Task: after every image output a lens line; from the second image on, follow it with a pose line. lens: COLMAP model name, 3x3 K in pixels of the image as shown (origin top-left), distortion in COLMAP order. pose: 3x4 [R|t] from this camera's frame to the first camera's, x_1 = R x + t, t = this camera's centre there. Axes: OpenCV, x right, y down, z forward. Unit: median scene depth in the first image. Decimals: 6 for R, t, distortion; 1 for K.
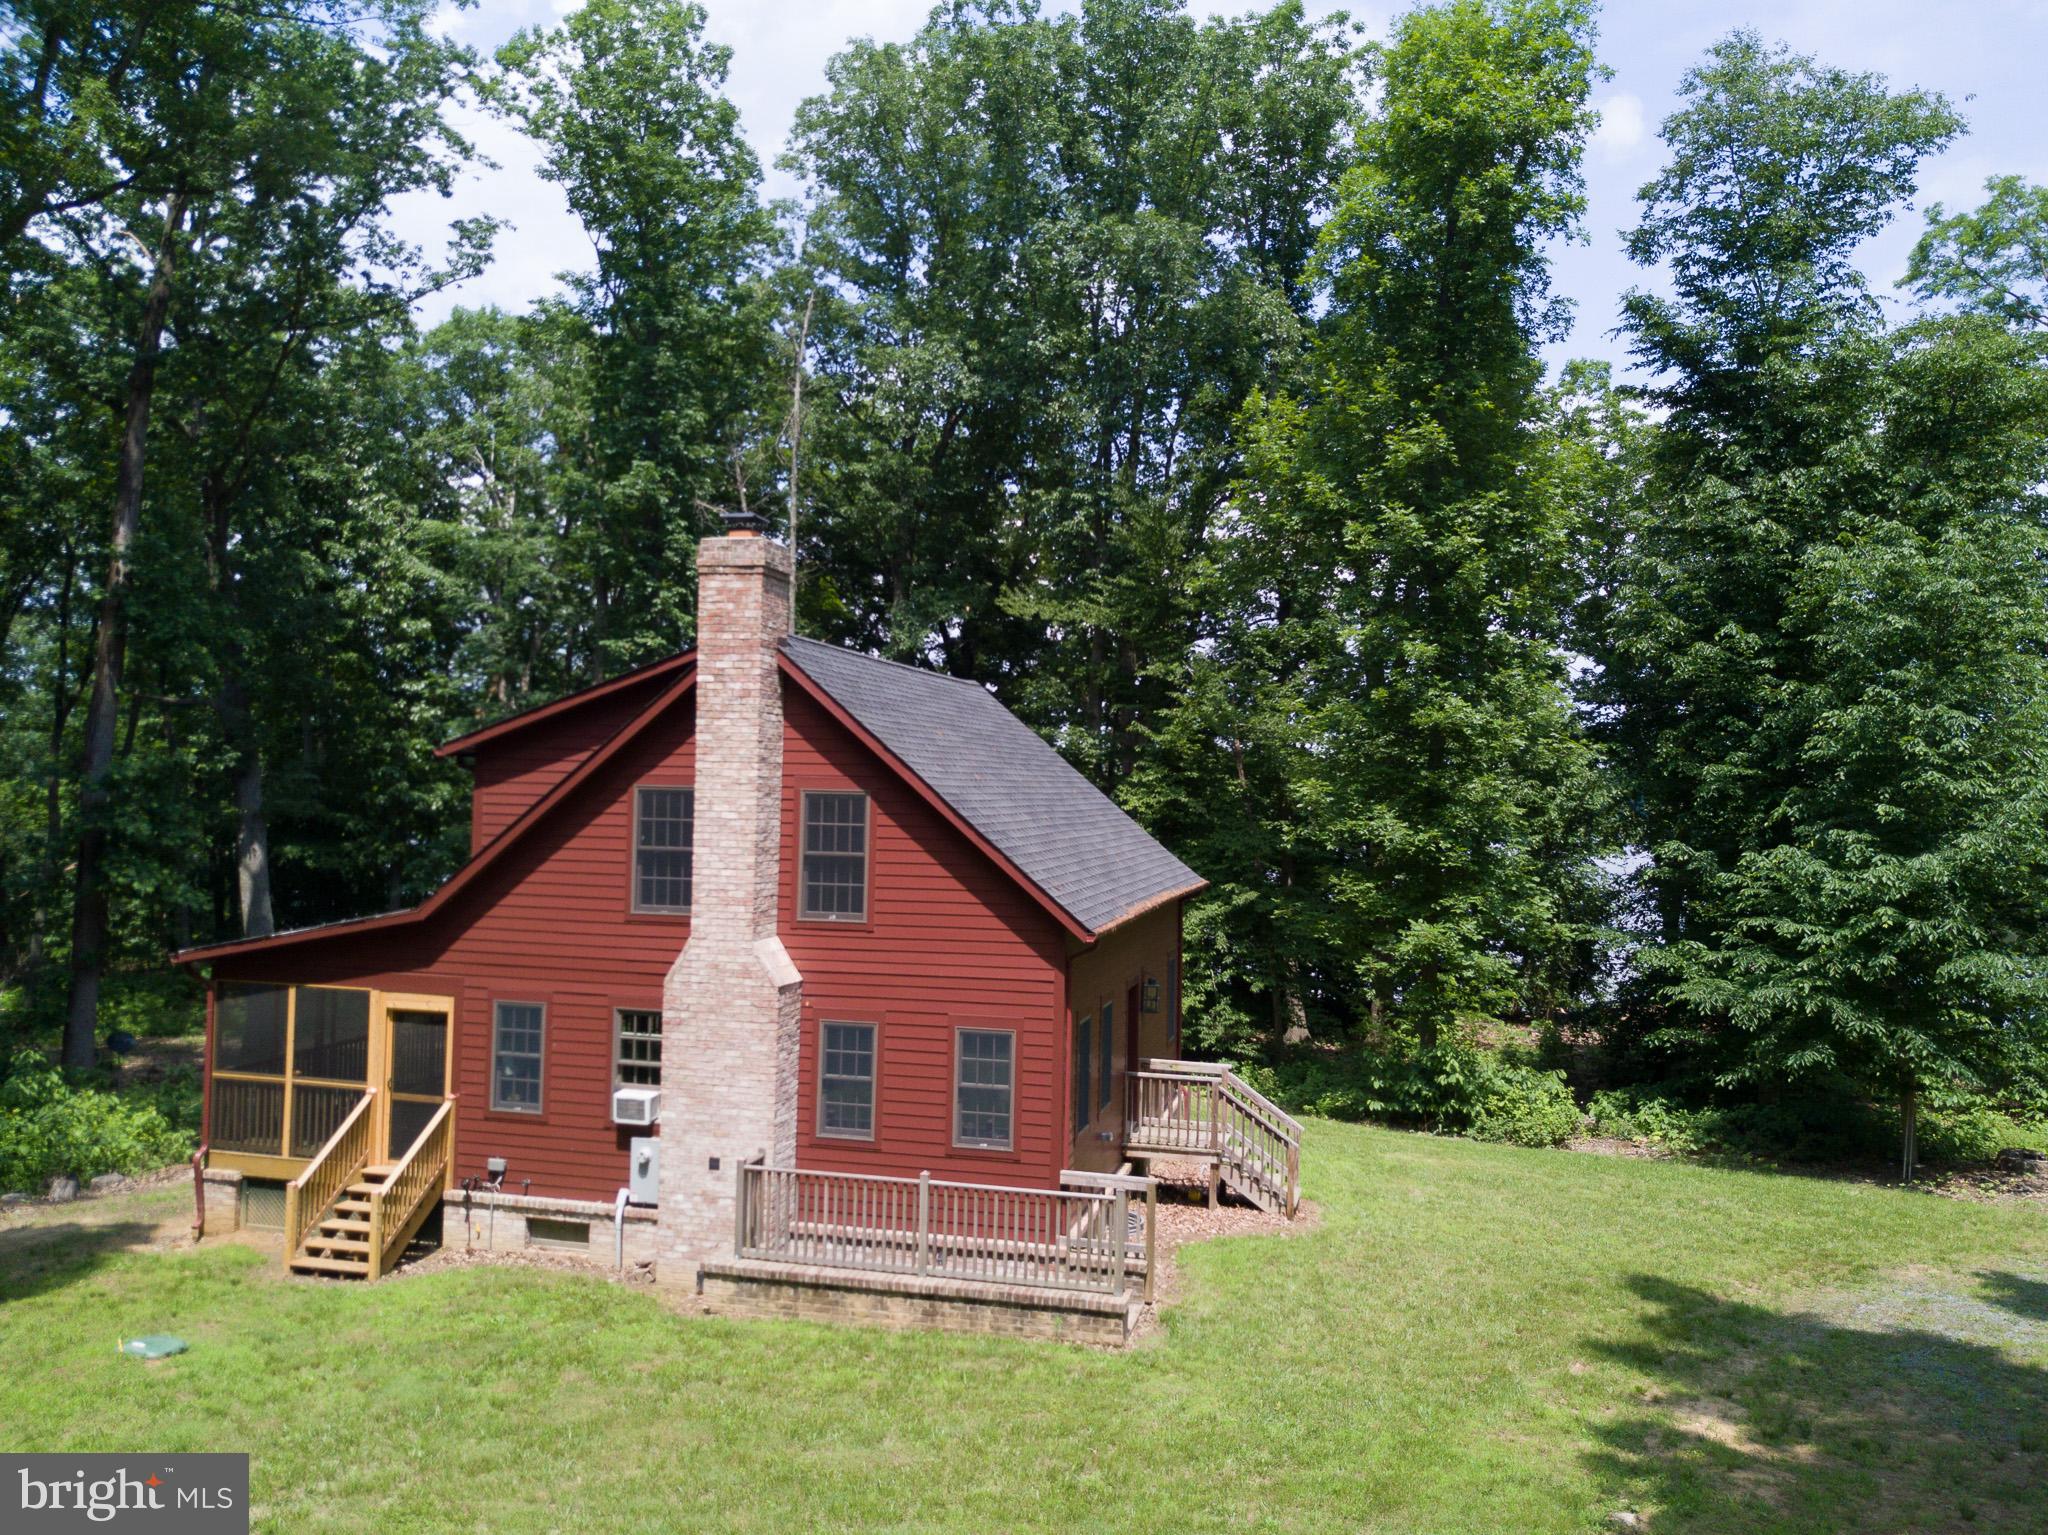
lens RADIAL K [[1570.3, 0, 1024.2], [0, 1570.3, 766.1], [0, 0, 1]] dist [0.021011, 0.002946]
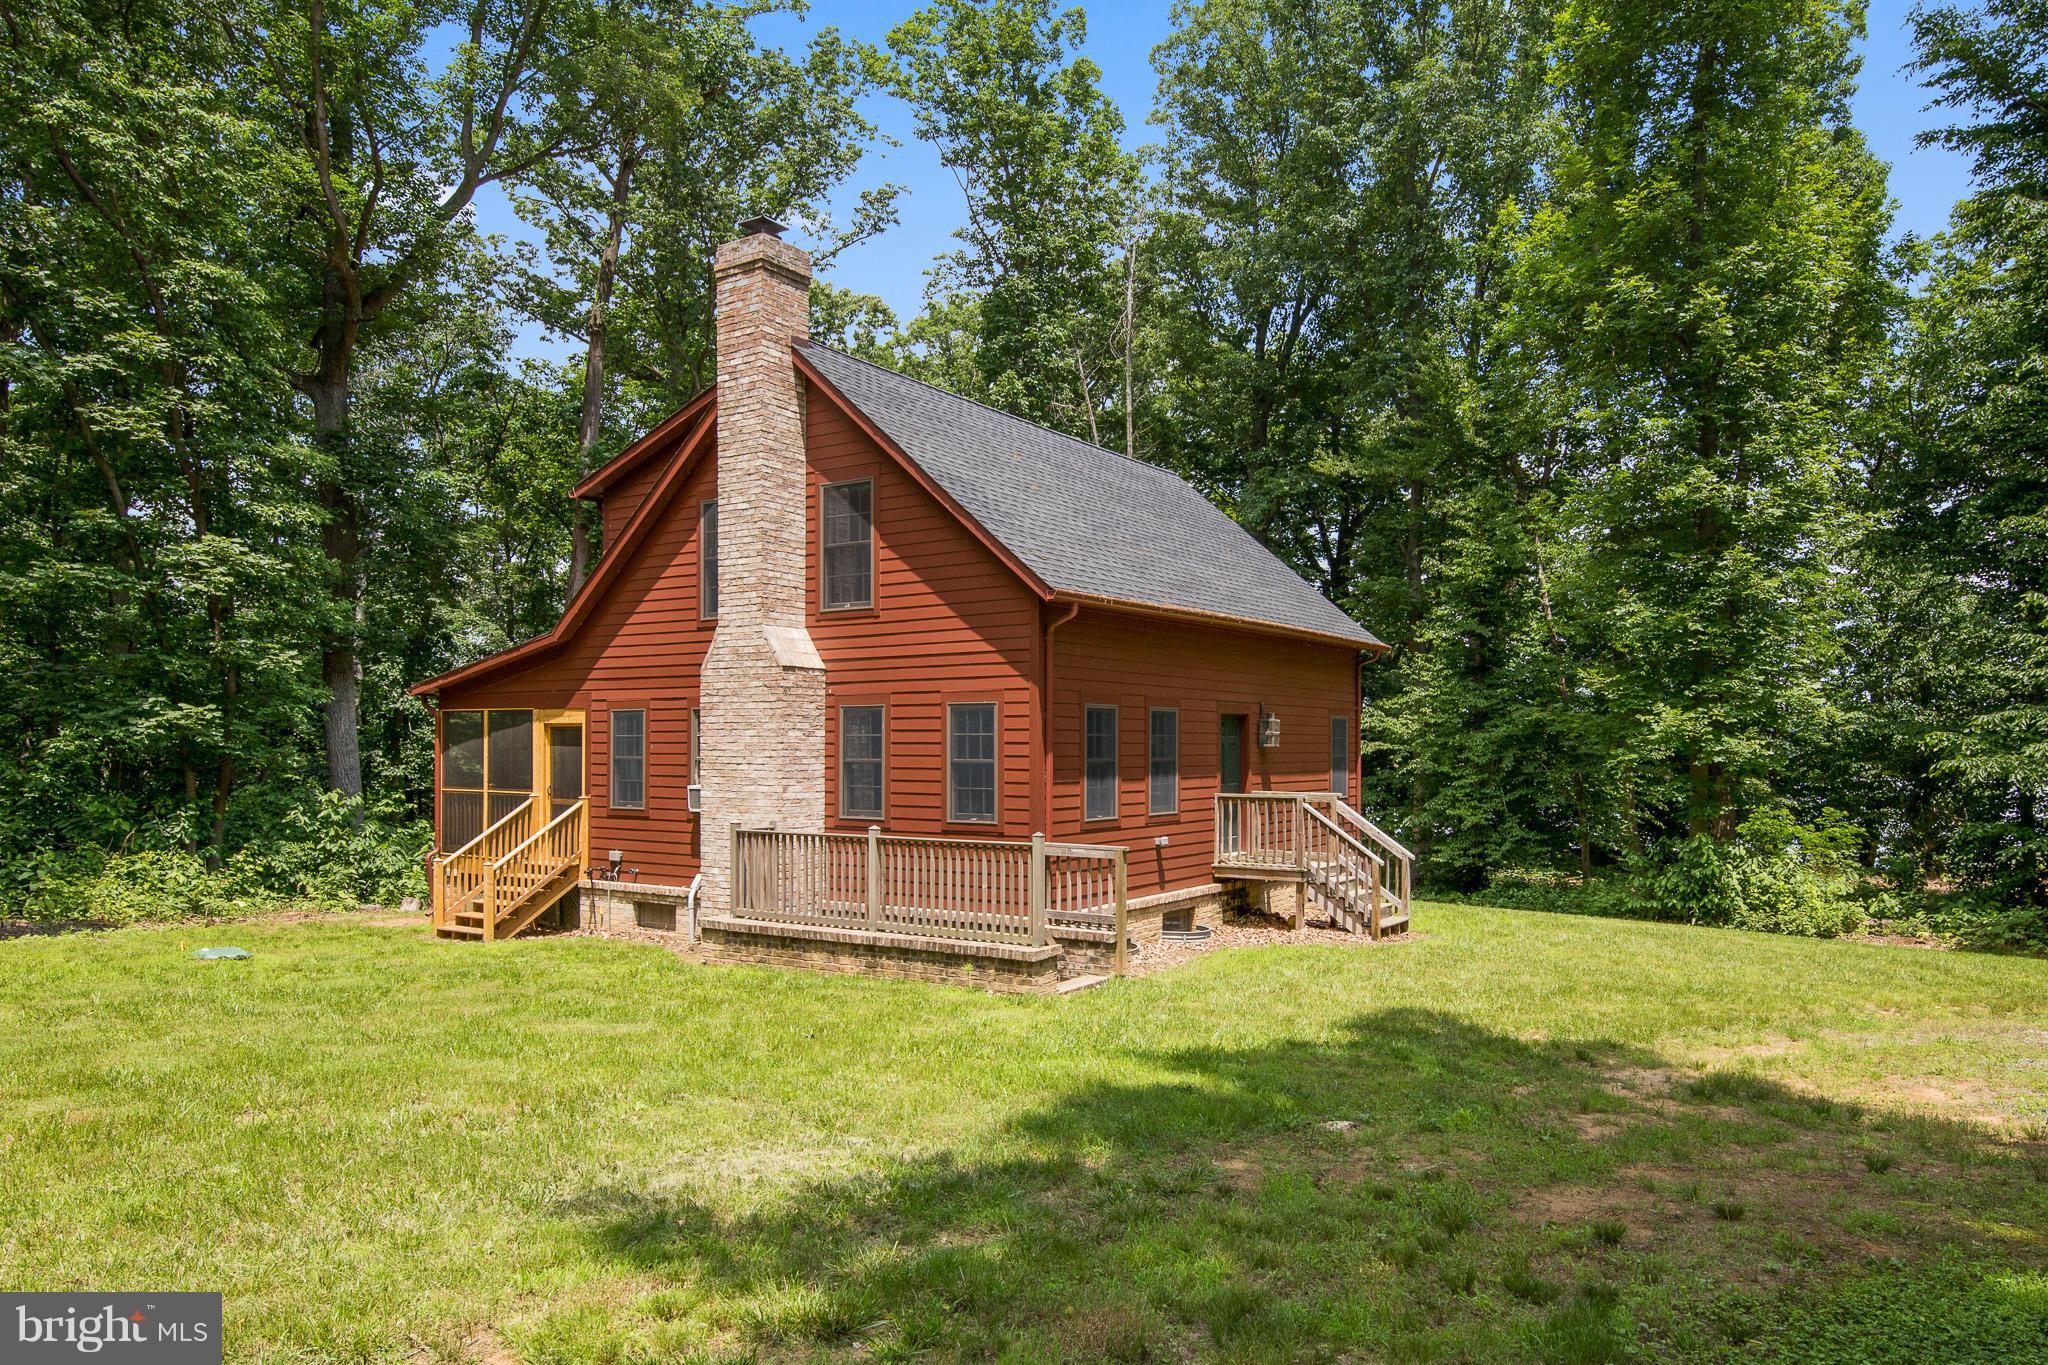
lens RADIAL K [[1335.7, 0, 1022.4], [0, 1335.7, 691.1], [0, 0, 1]] dist [0.034783, -0.005130]
pose [[0.956189, -0.020806, -0.292010, 0.217777], [0.025123, 0.999623, 0.011043, 0.131863], [0.291670, -0.017895, 0.956352, 0.178762]]
